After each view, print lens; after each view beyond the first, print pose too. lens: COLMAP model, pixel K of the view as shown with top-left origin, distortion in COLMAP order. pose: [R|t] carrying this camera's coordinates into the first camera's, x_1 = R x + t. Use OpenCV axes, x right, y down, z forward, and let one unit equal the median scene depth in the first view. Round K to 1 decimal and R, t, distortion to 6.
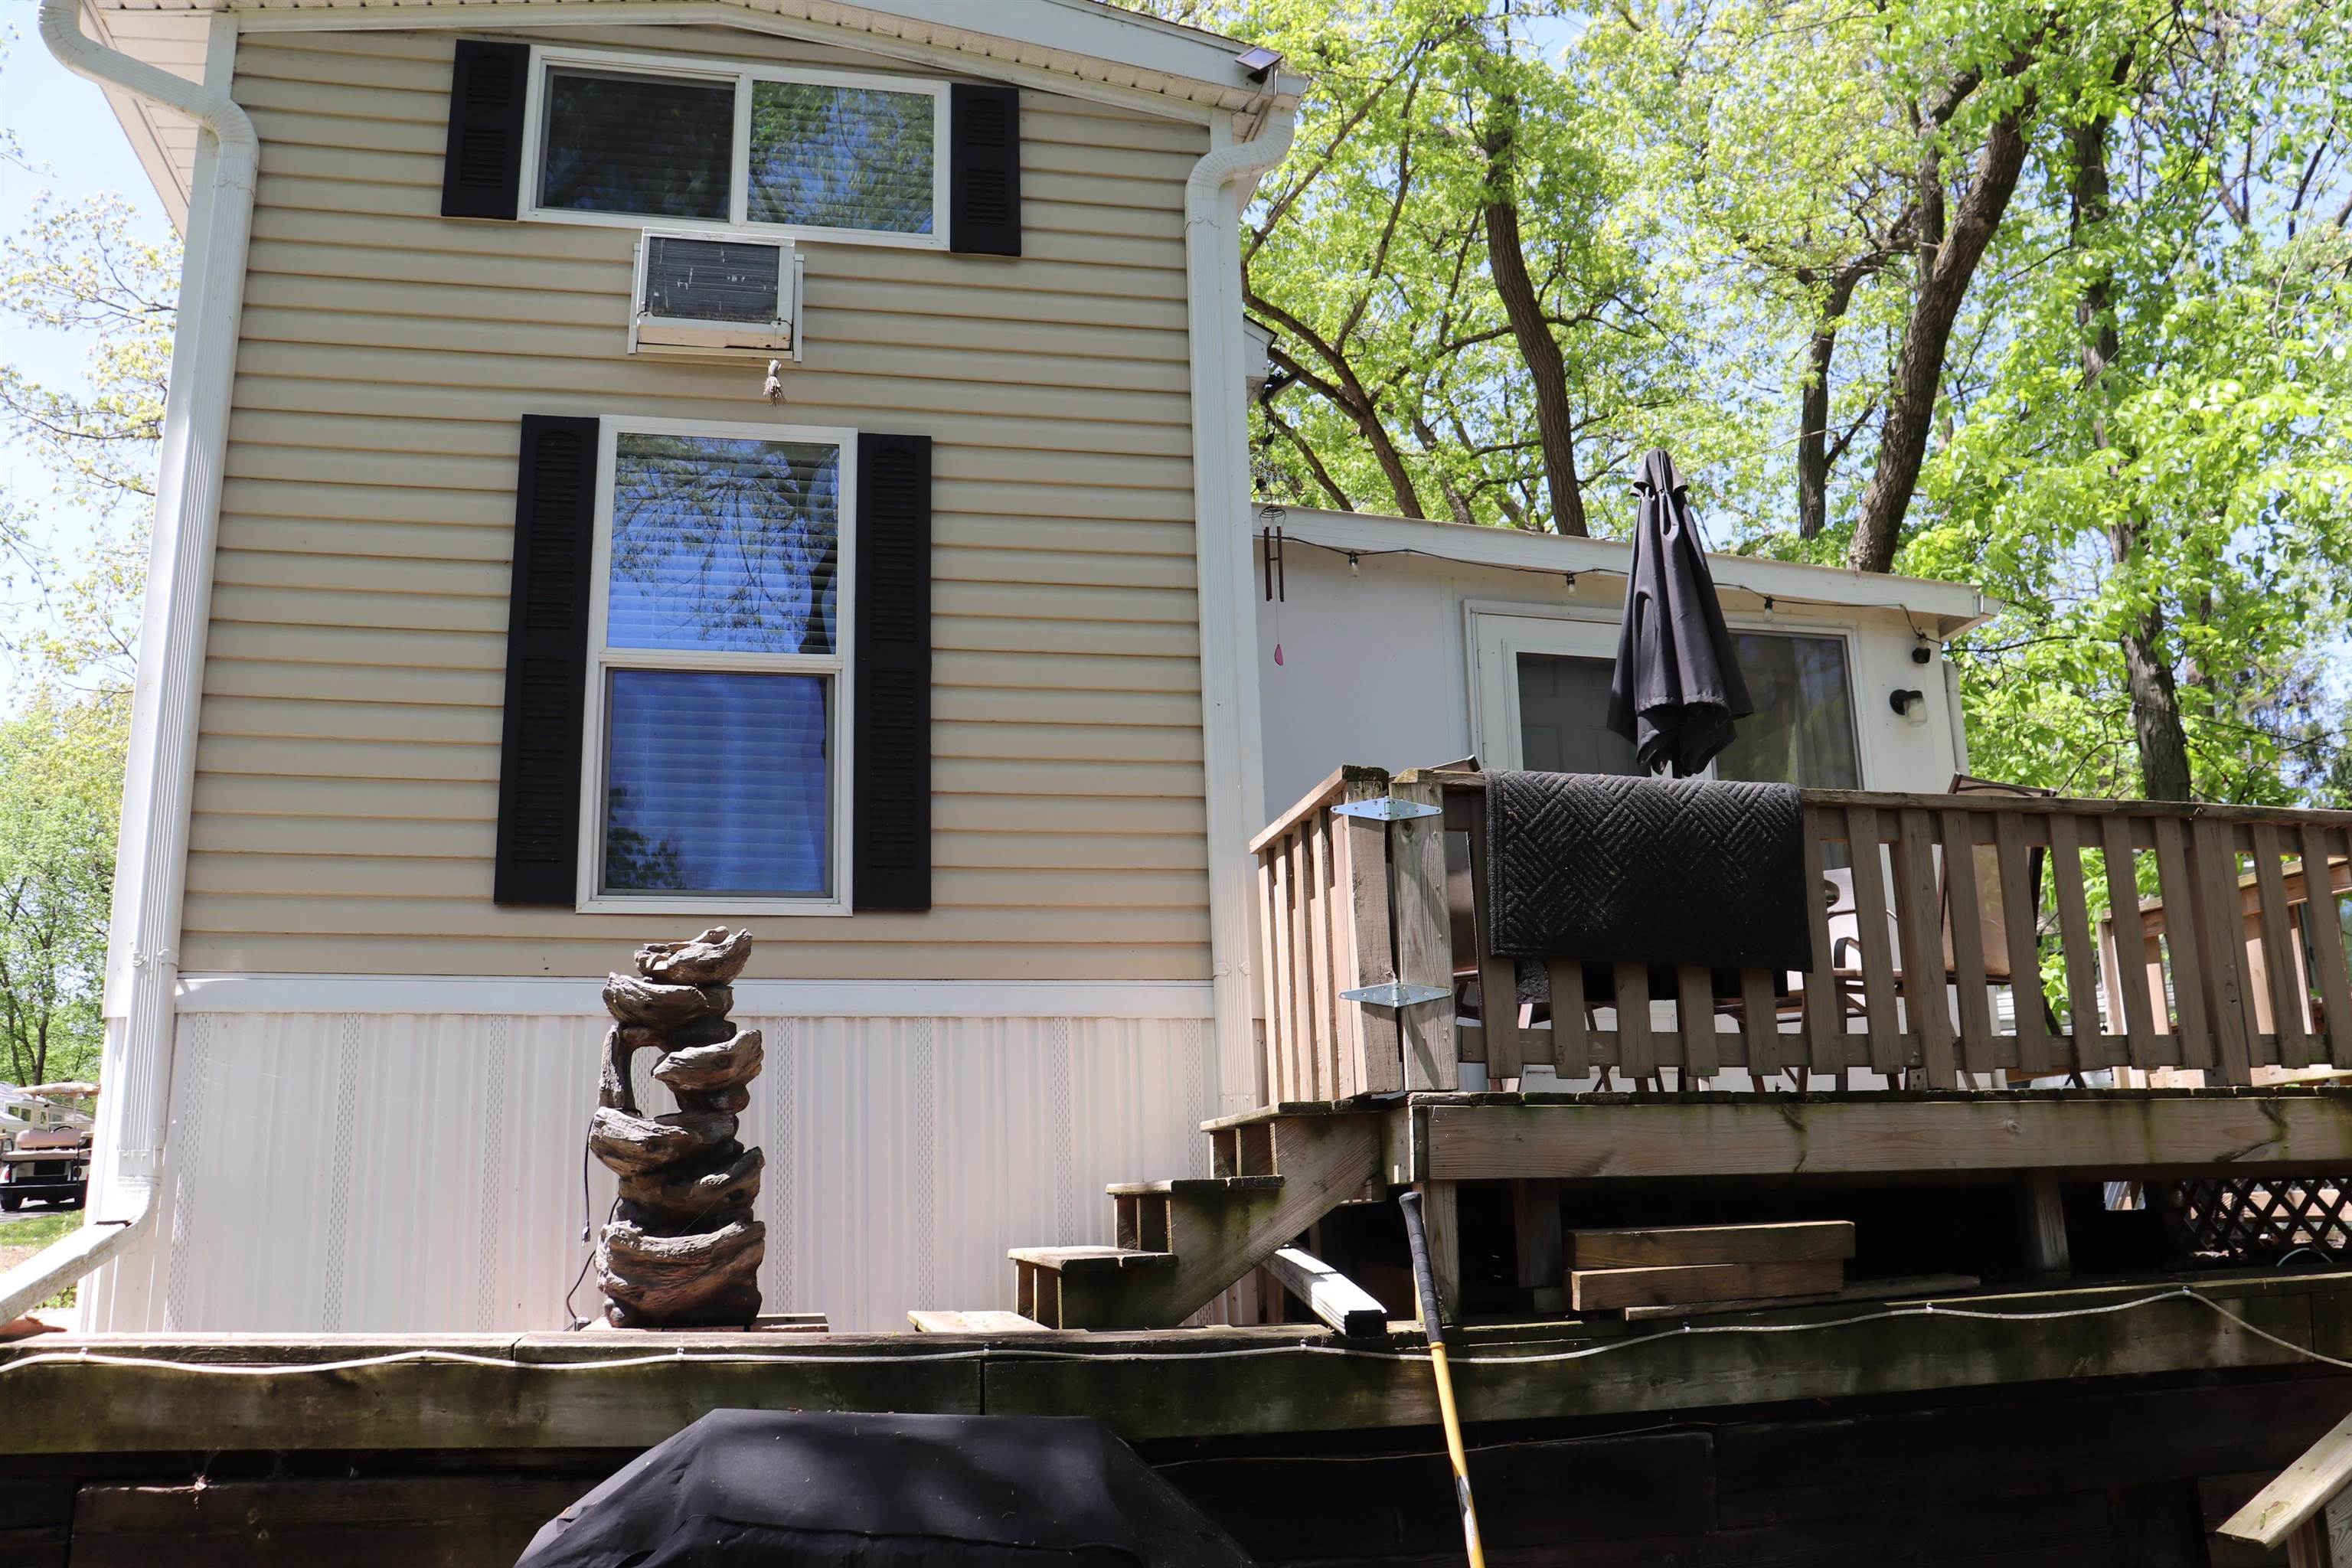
lens RADIAL K [[1991.8, 0, 1176.2], [0, 1991.8, 761.9], [0, 0, 1]] dist [-0.150840, 0.133247]
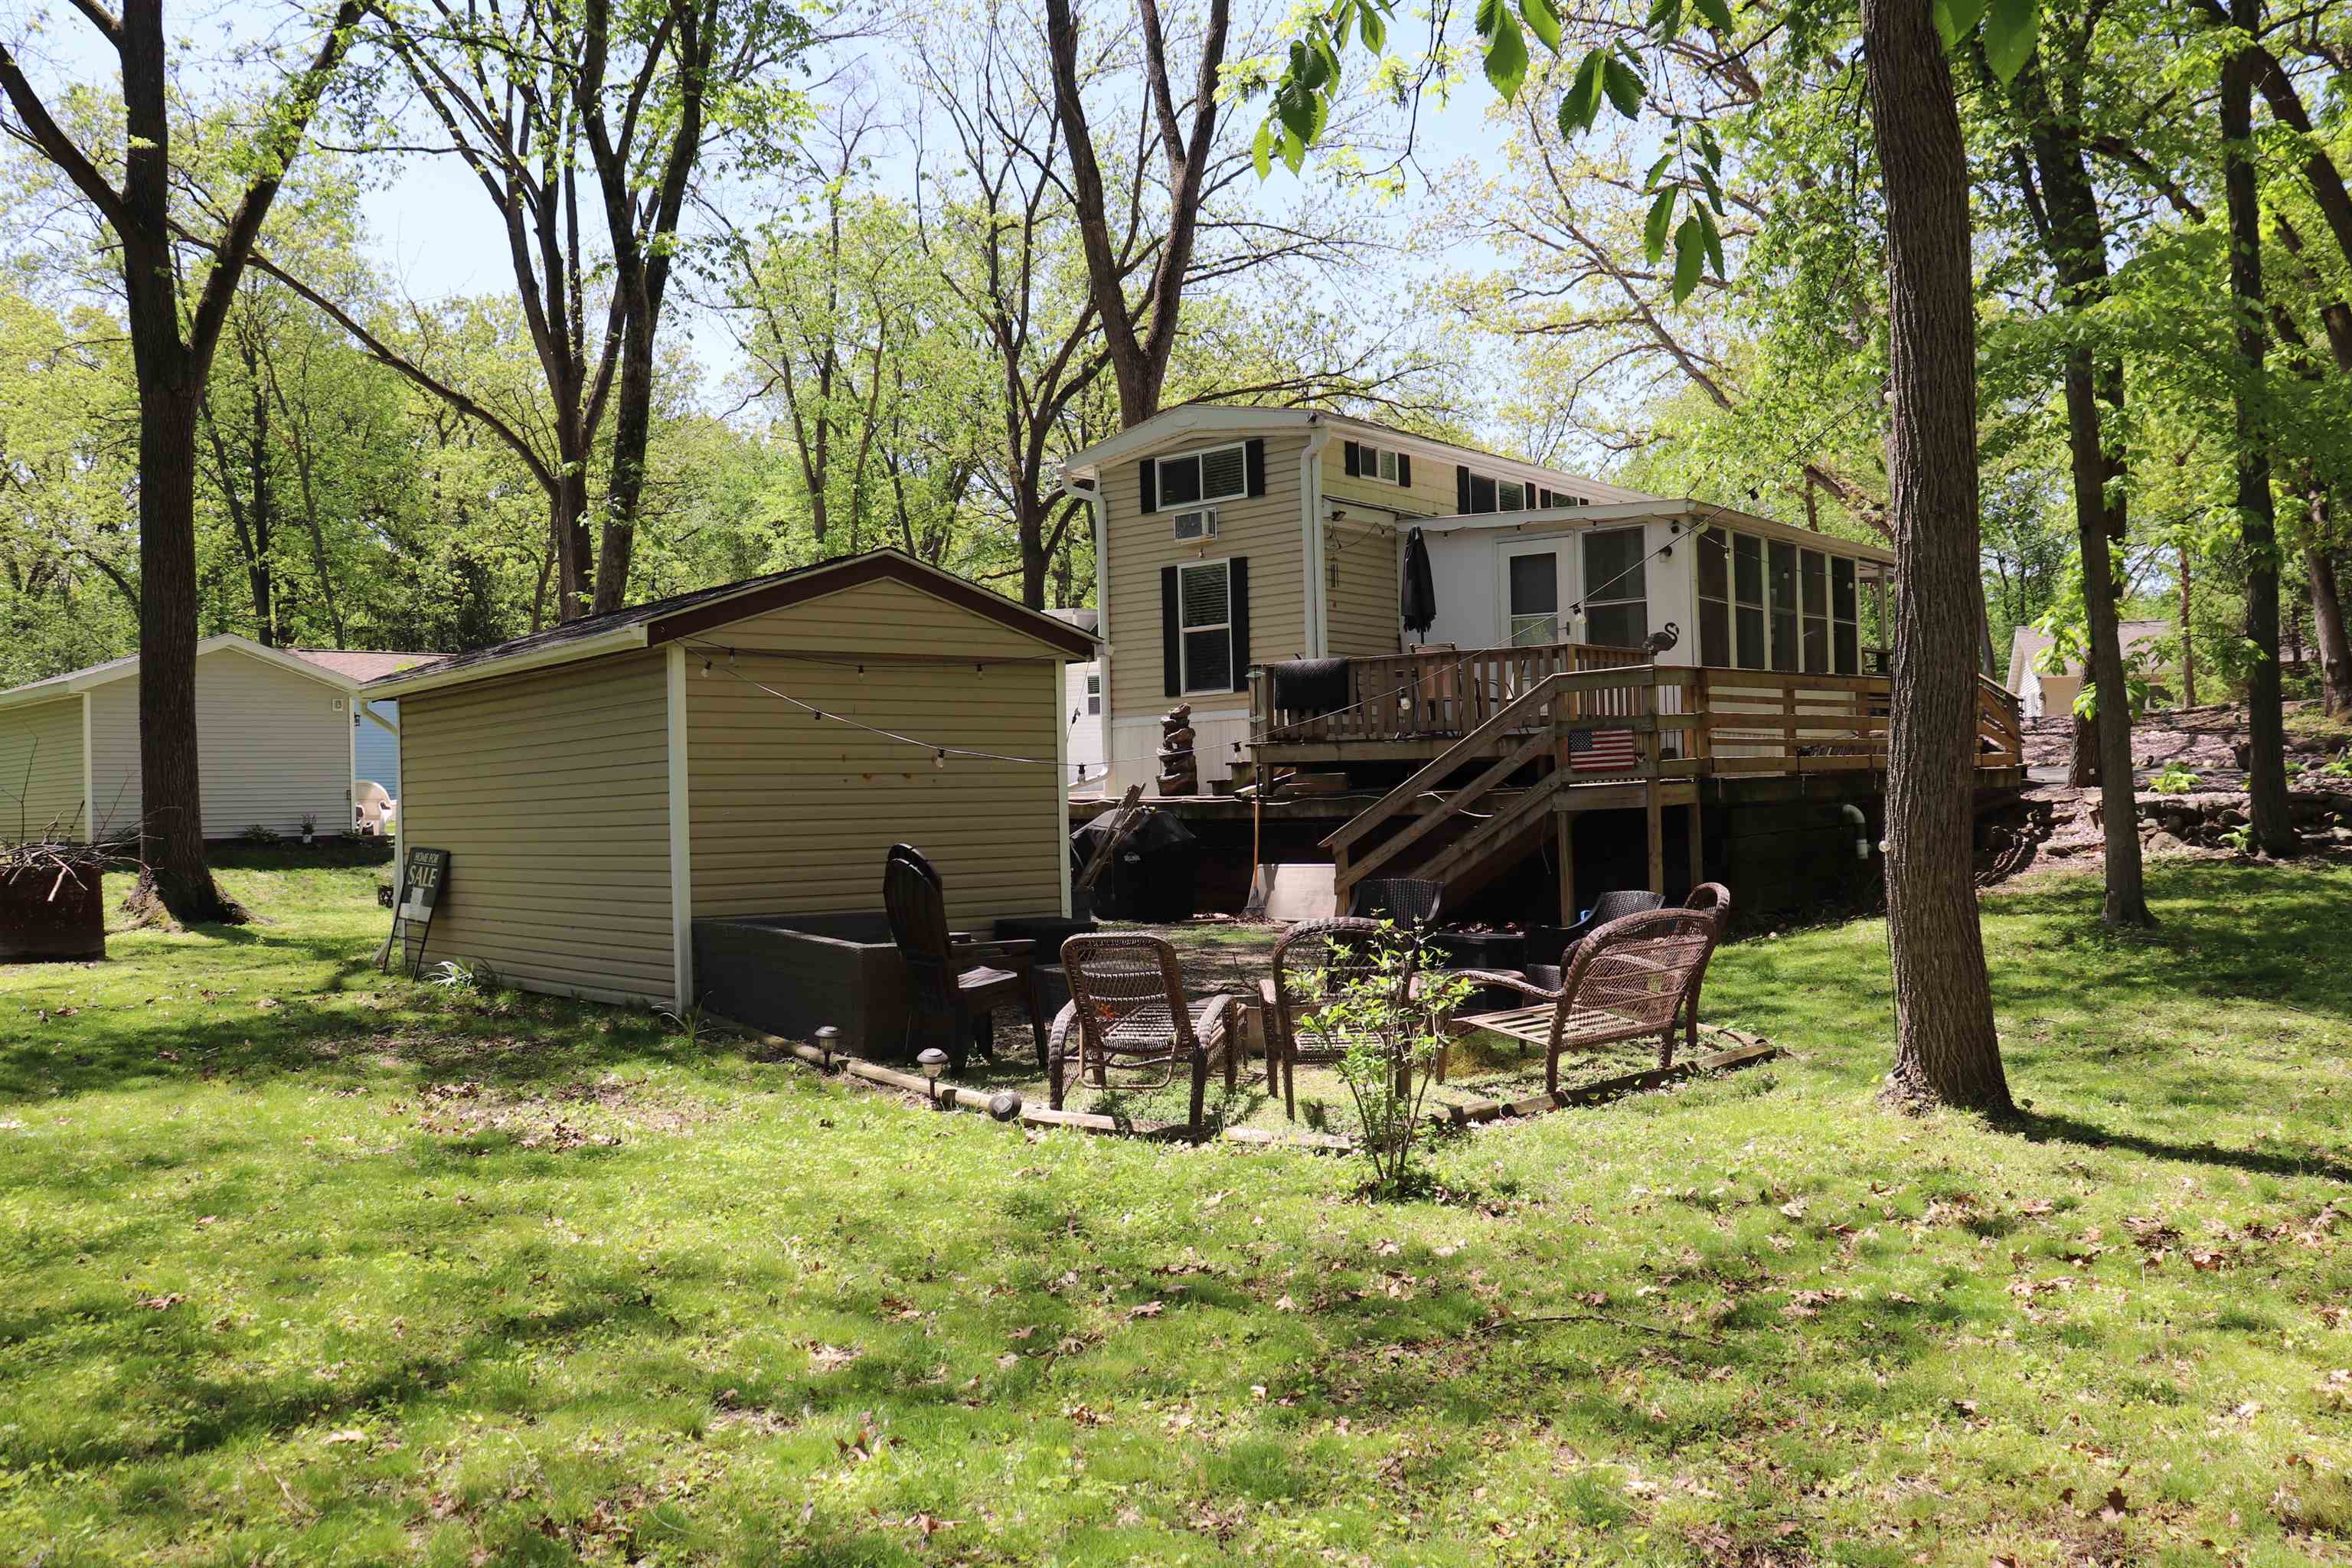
lens RADIAL K [[1991.8, 0, 1201.0], [0, 1991.8, 765.2], [0, 0, 1]] dist [-0.150840, 0.133247]
pose [[0.612193, -0.006357, -0.790683, 2.704952], [0.206331, 0.966607, 0.151982, -0.367134], [0.763314, -0.256184, 0.593062, -1.312038]]
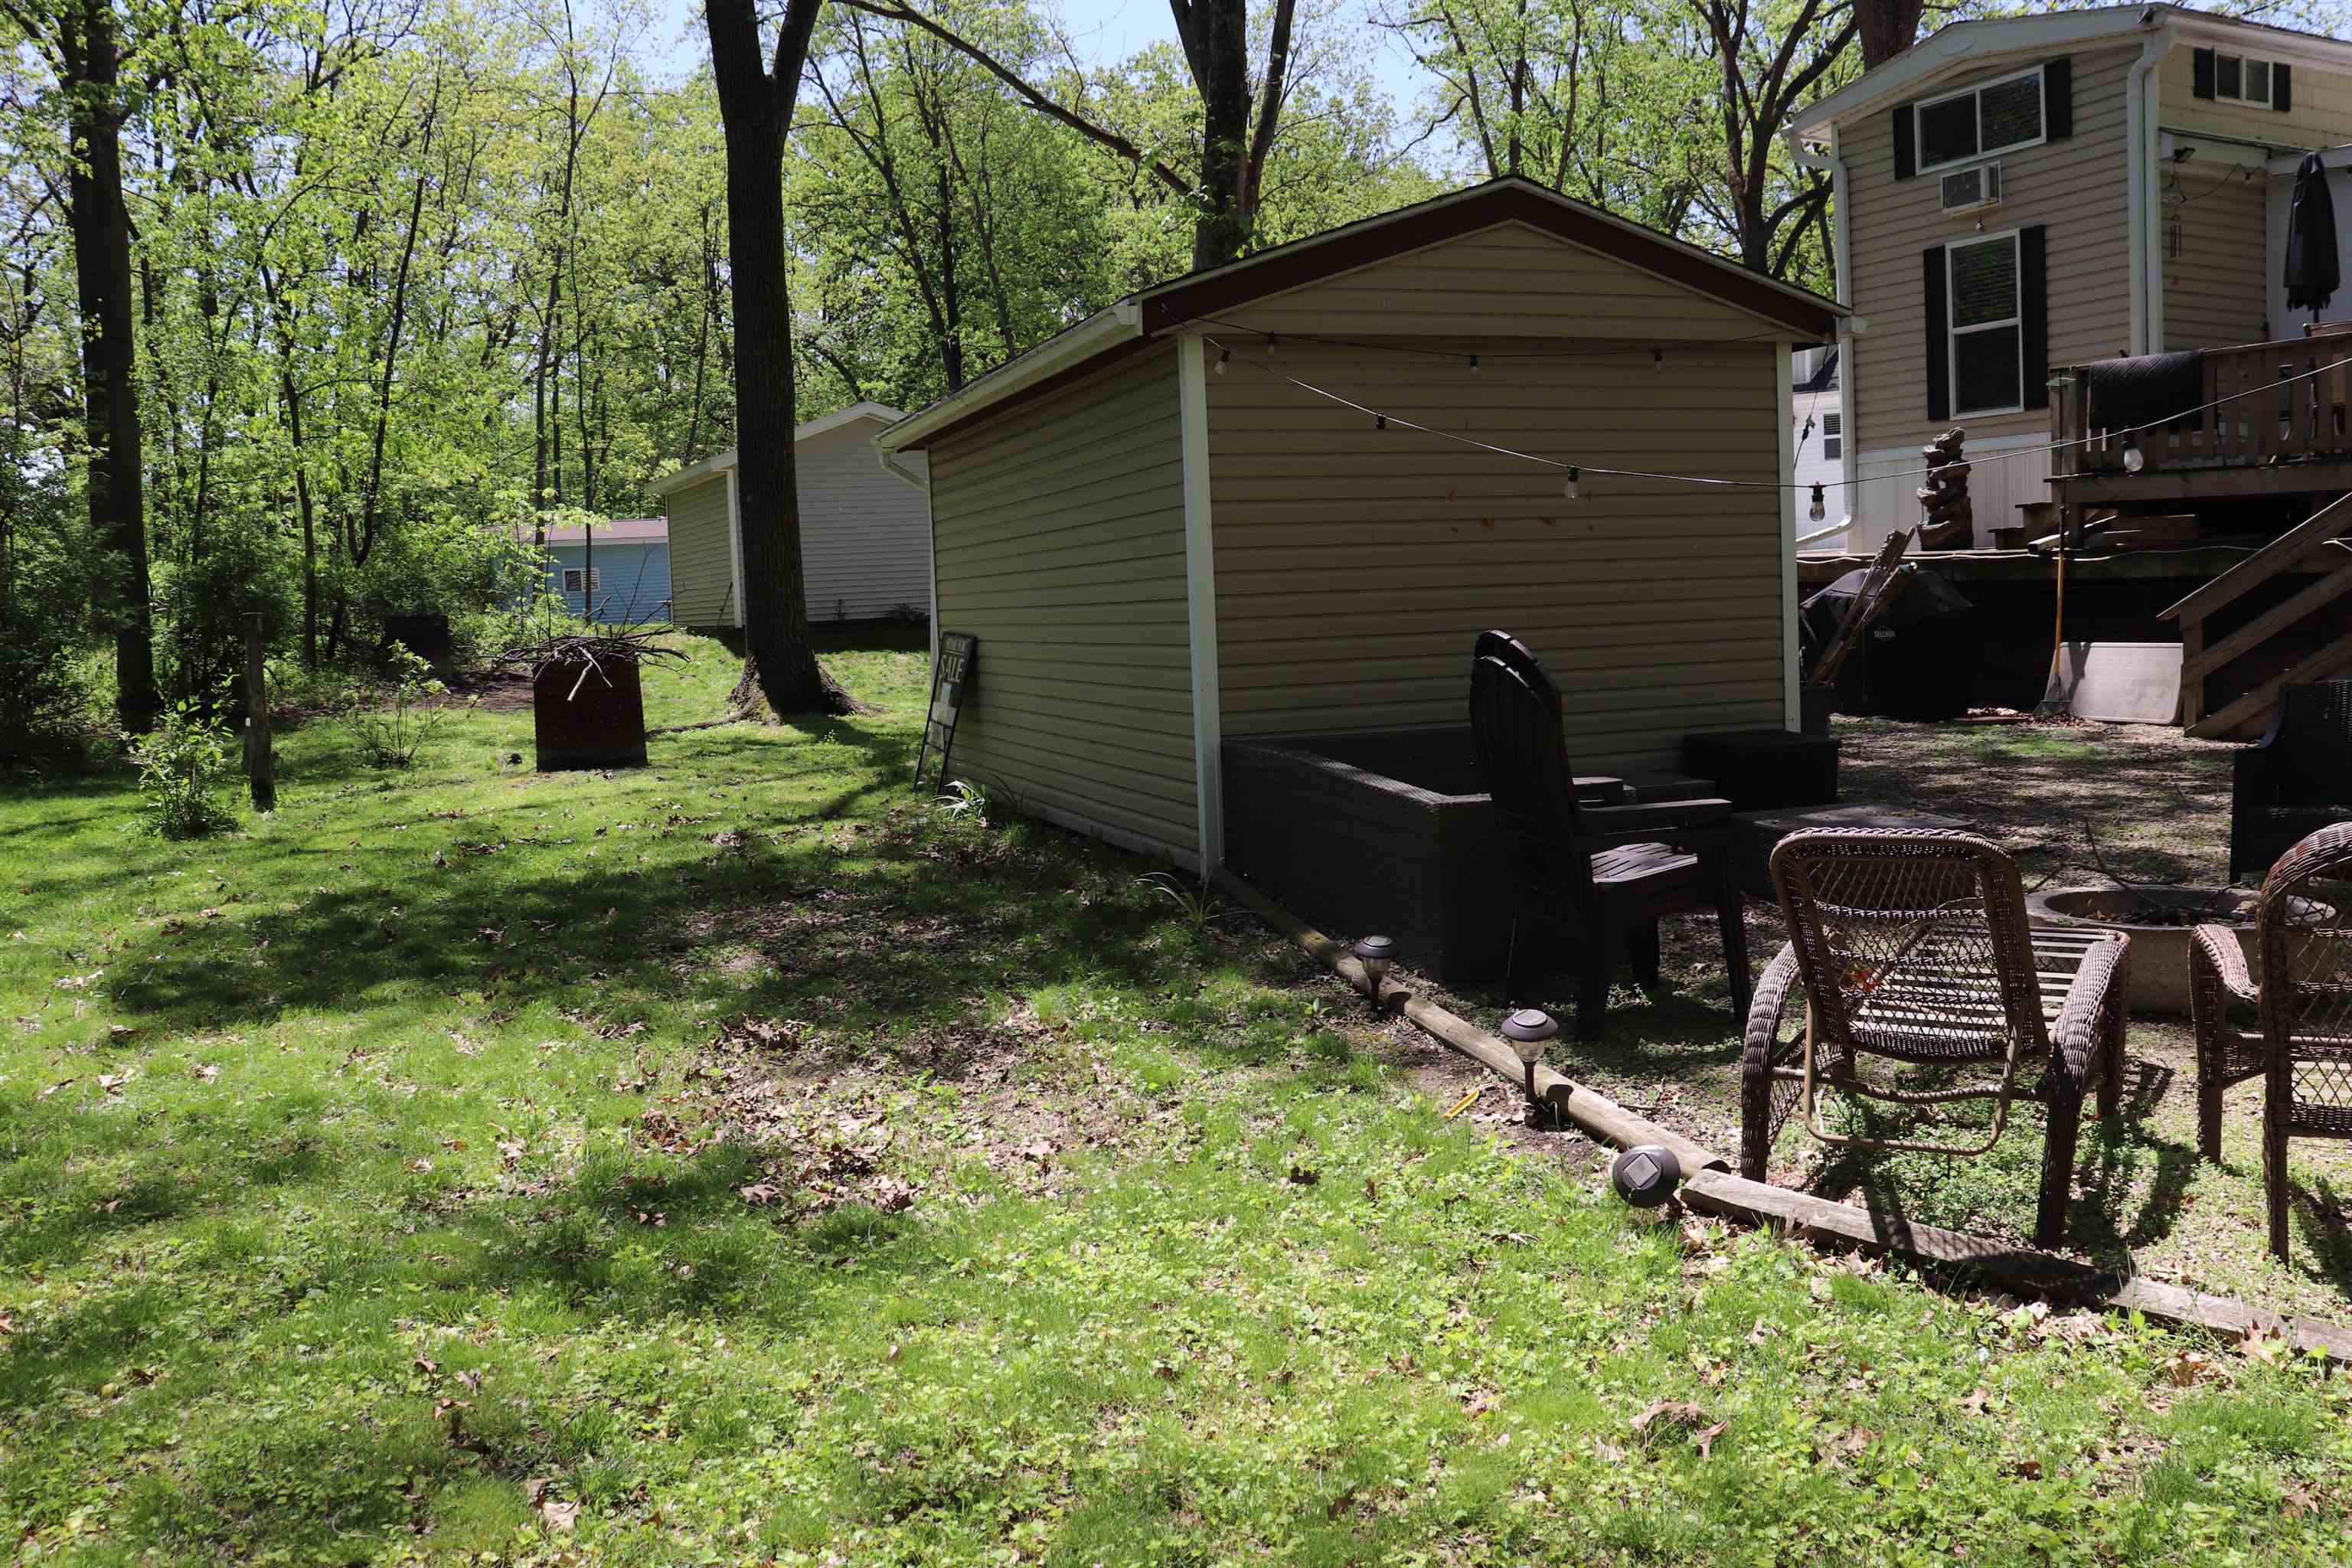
lens RADIAL K [[1991.8, 0, 1181.1], [0, 1991.8, 780.6], [0, 0, 1]] dist [-0.150840, 0.133247]
pose [[0.283711, 0.101756, -0.953495, 2.106518], [0.272761, 0.944714, 0.181978, -0.248207], [0.919298, -0.311706, 0.240271, -0.921262]]
